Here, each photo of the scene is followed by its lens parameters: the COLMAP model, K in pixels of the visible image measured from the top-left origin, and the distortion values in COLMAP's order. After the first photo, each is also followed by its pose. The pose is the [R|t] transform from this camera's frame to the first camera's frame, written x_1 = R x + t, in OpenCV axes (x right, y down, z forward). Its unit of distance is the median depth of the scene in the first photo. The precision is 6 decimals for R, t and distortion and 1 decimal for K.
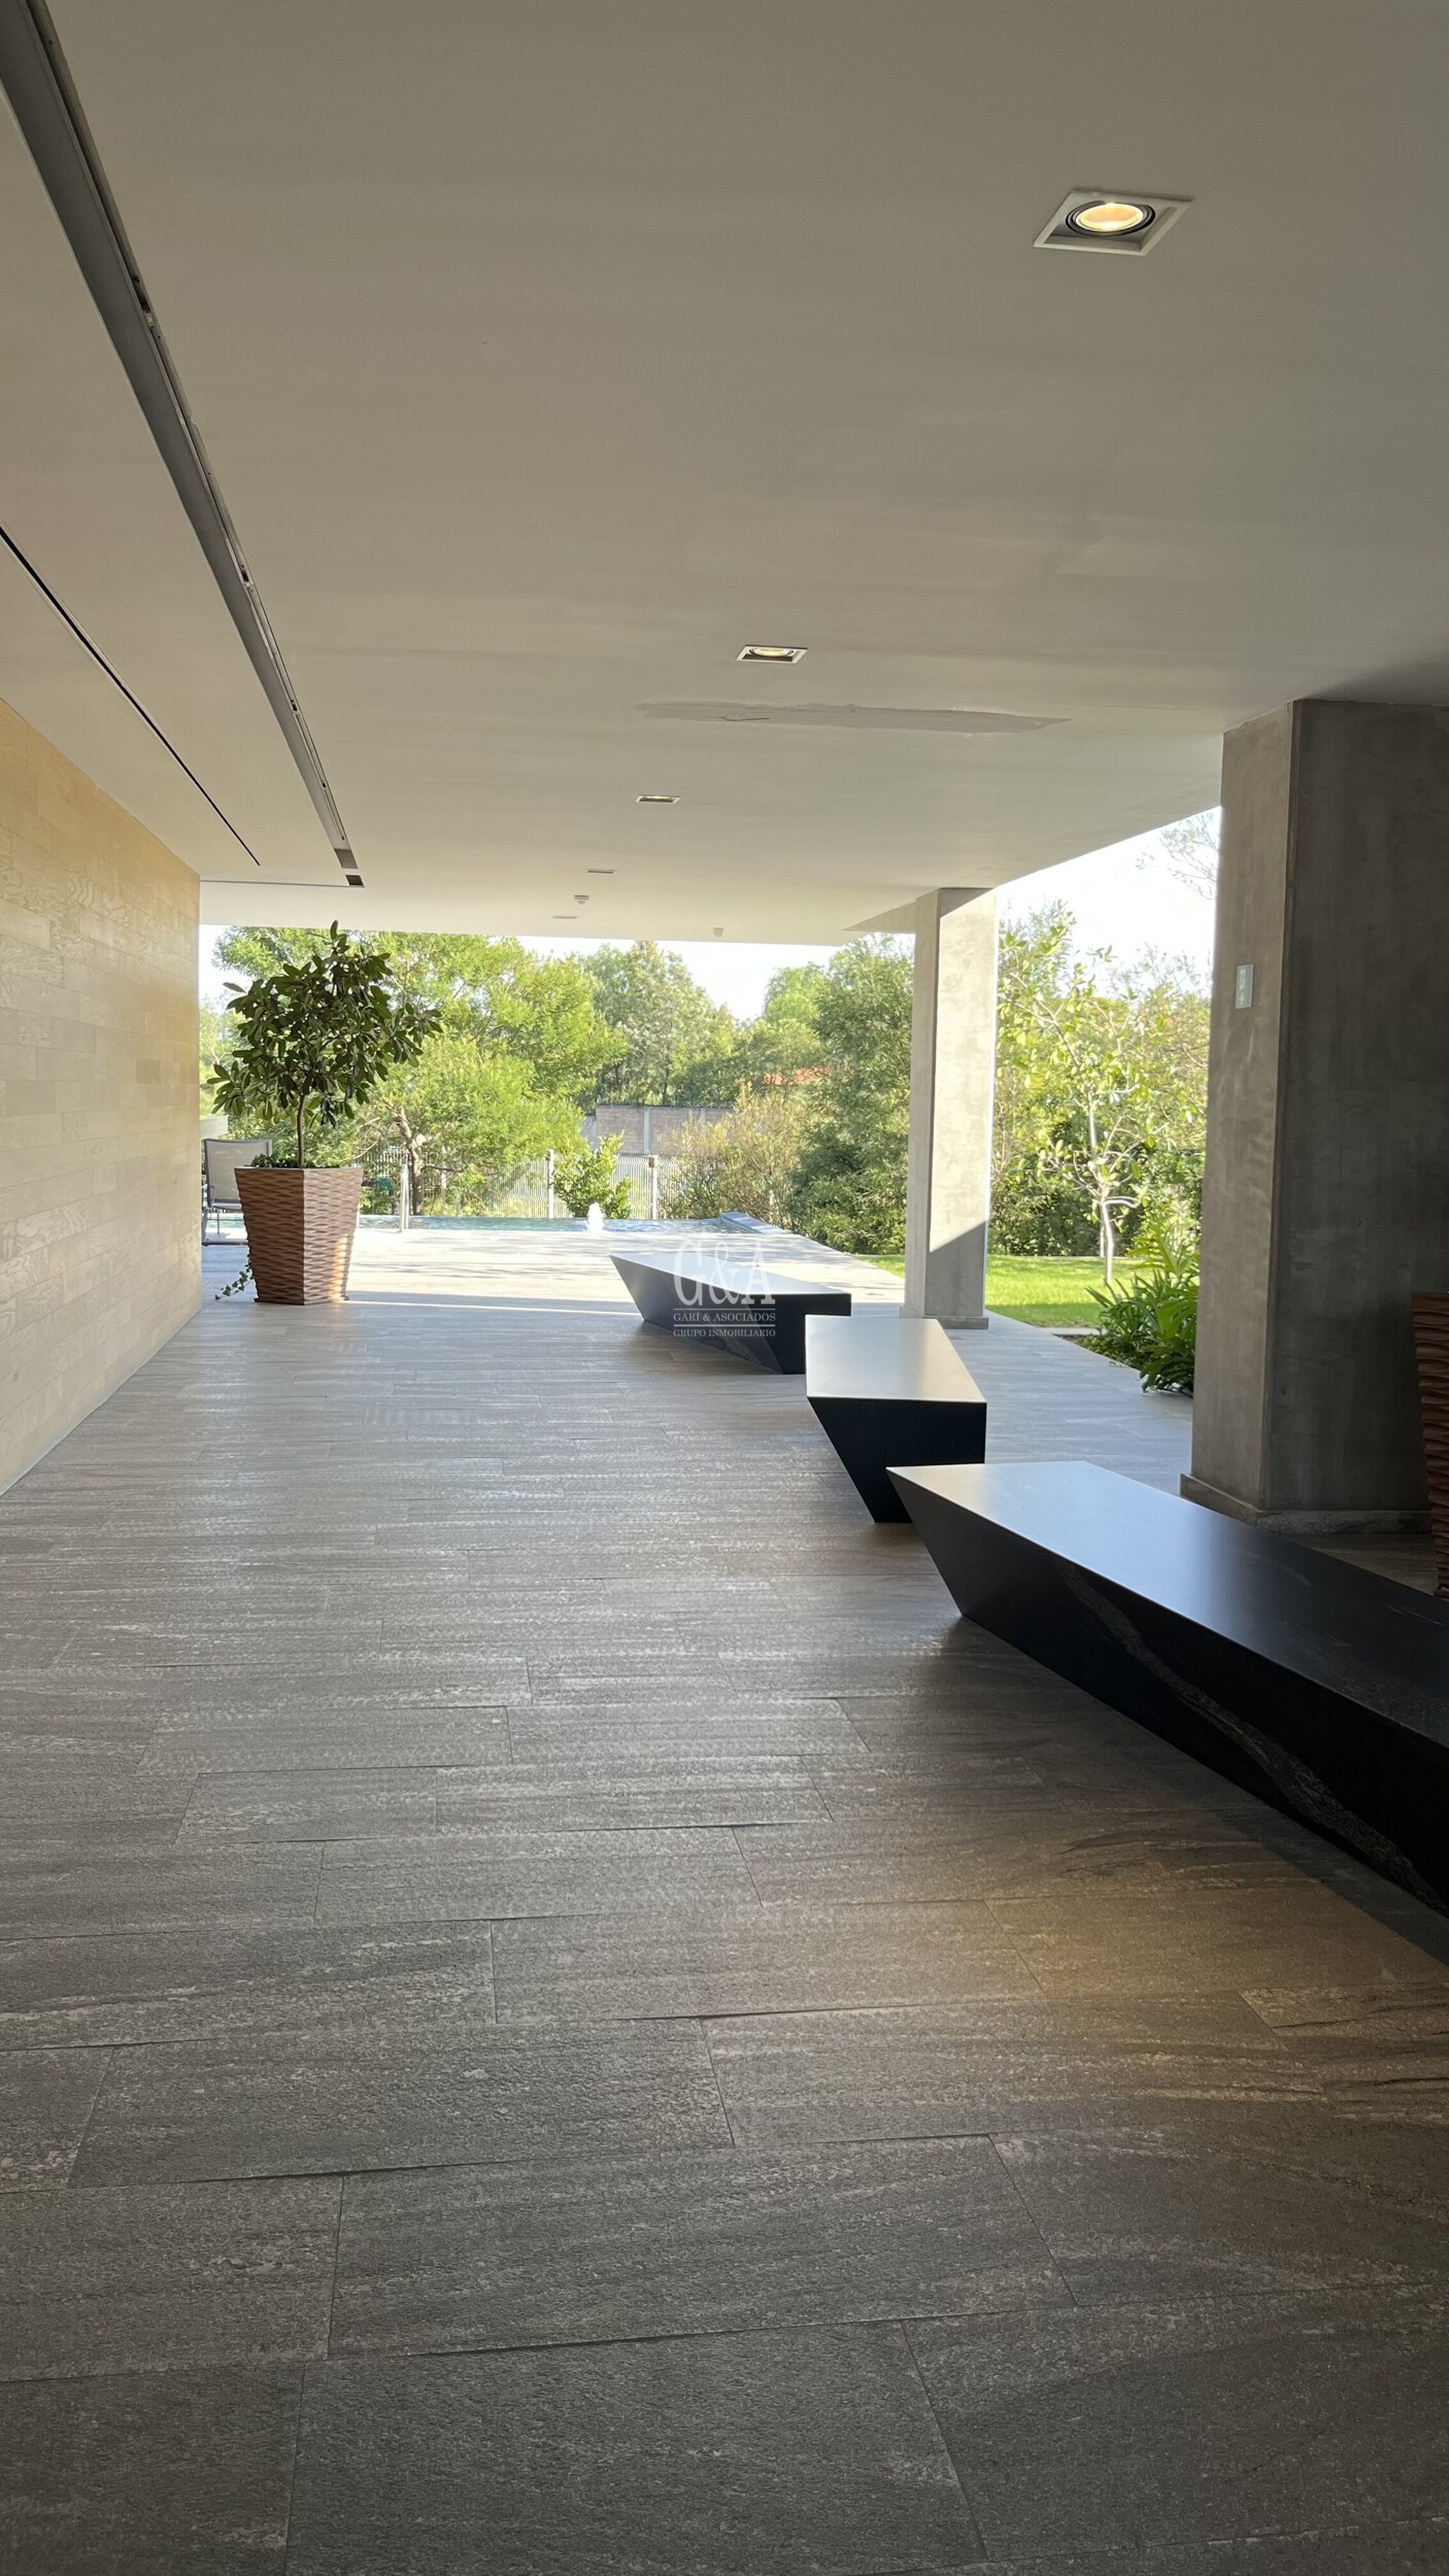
lens RADIAL K [[1943.2, 0, 725.8], [0, 1943.2, 1287.6], [0, 0, 1]] dist [-0.013454, 0.004636]
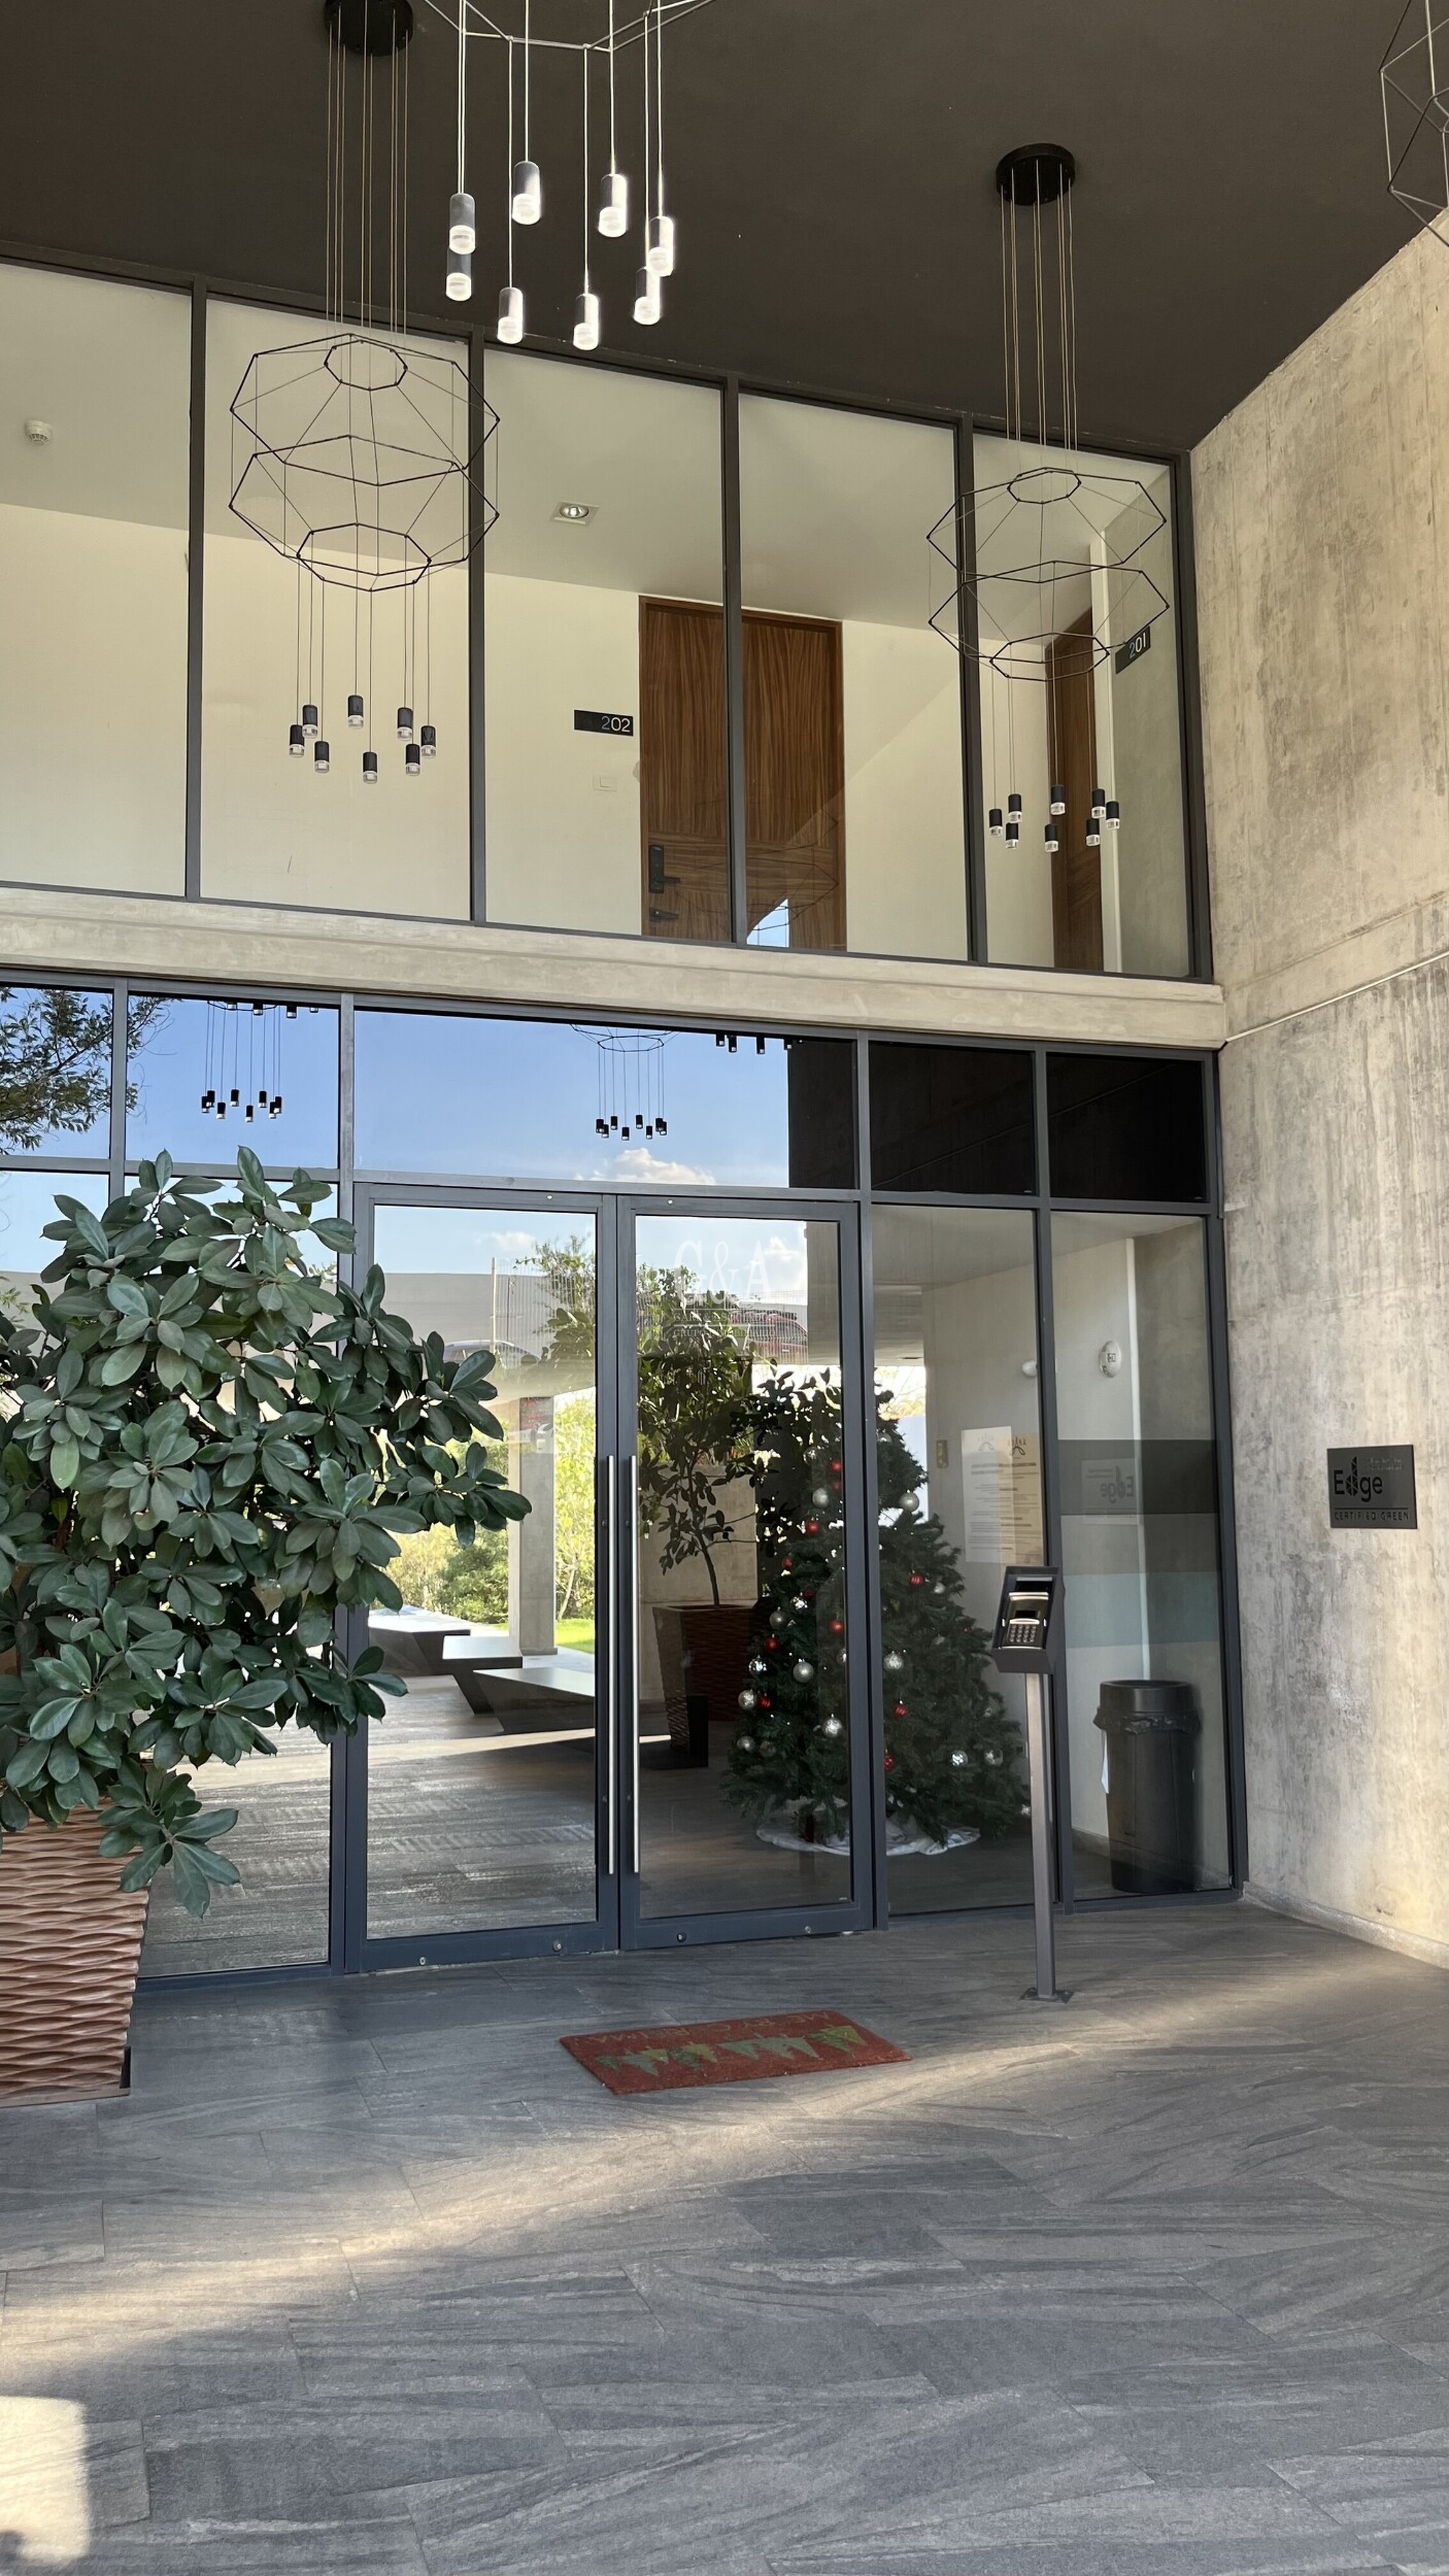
lens RADIAL K [[1943.2, 0, 715.6], [0, 1943.2, 1281.4], [0, 0, 1]] dist [-0.013454, 0.004636]
pose [[0.984841, -0.009456, 0.173203, -0.010346], [0.045412, 0.977742, -0.204839, 0.030736], [-0.167411, 0.209599, 0.963349, -0.396333]]
